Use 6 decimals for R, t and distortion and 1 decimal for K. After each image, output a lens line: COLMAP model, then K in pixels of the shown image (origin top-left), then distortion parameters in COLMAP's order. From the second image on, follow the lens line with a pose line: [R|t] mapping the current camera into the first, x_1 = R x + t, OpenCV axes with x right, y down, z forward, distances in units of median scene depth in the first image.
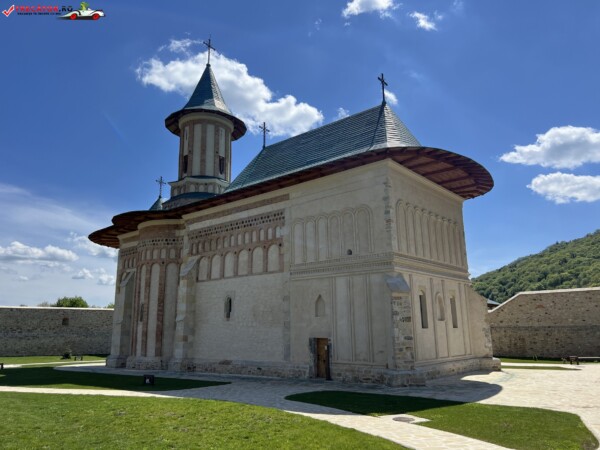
lens RADIAL K [[450.7, 0, 297.0], [0, 450.7, 225.9], [0, 0, 1]] dist [0.045432, -0.052728]
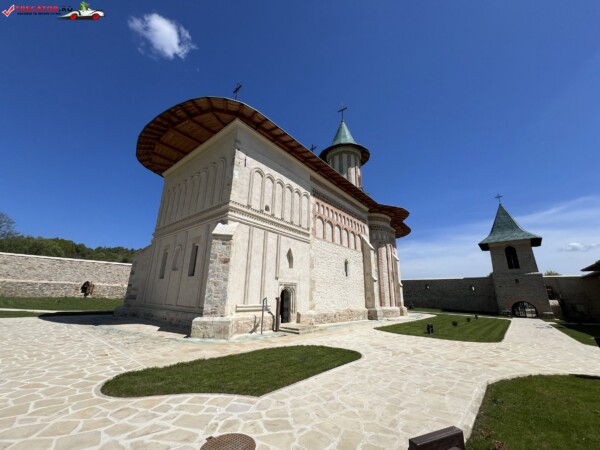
lens RADIAL K [[240.2, 0, 300.6], [0, 240.2, 227.0], [0, 0, 1]] dist [0.000068, -0.000052]
pose [[0.022564, -0.263275, -0.964457, 0.760120], [0.203756, 0.945665, -0.253379, 0.267364], [0.978762, -0.190797, 0.074982, 1.076709]]
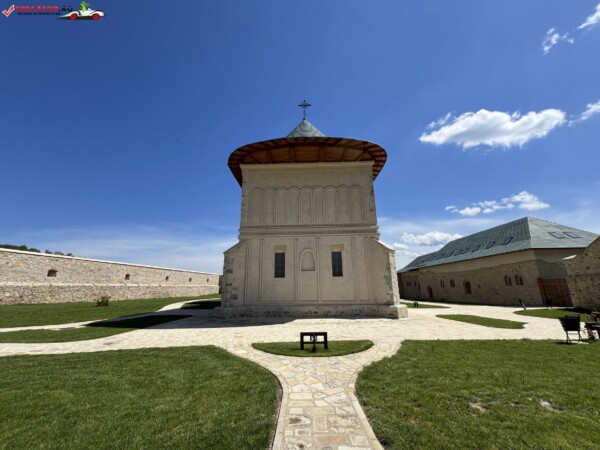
lens RADIAL K [[240.2, 0, 301.9], [0, 240.2, 225.8], [0, 0, 1]] dist [0.000068, -0.000052]
pose [[0.636257, -0.189523, -0.747835, 0.691478], [0.177619, 0.979301, -0.097065, 0.126251], [0.750752, -0.071072, 0.656750, 0.481006]]
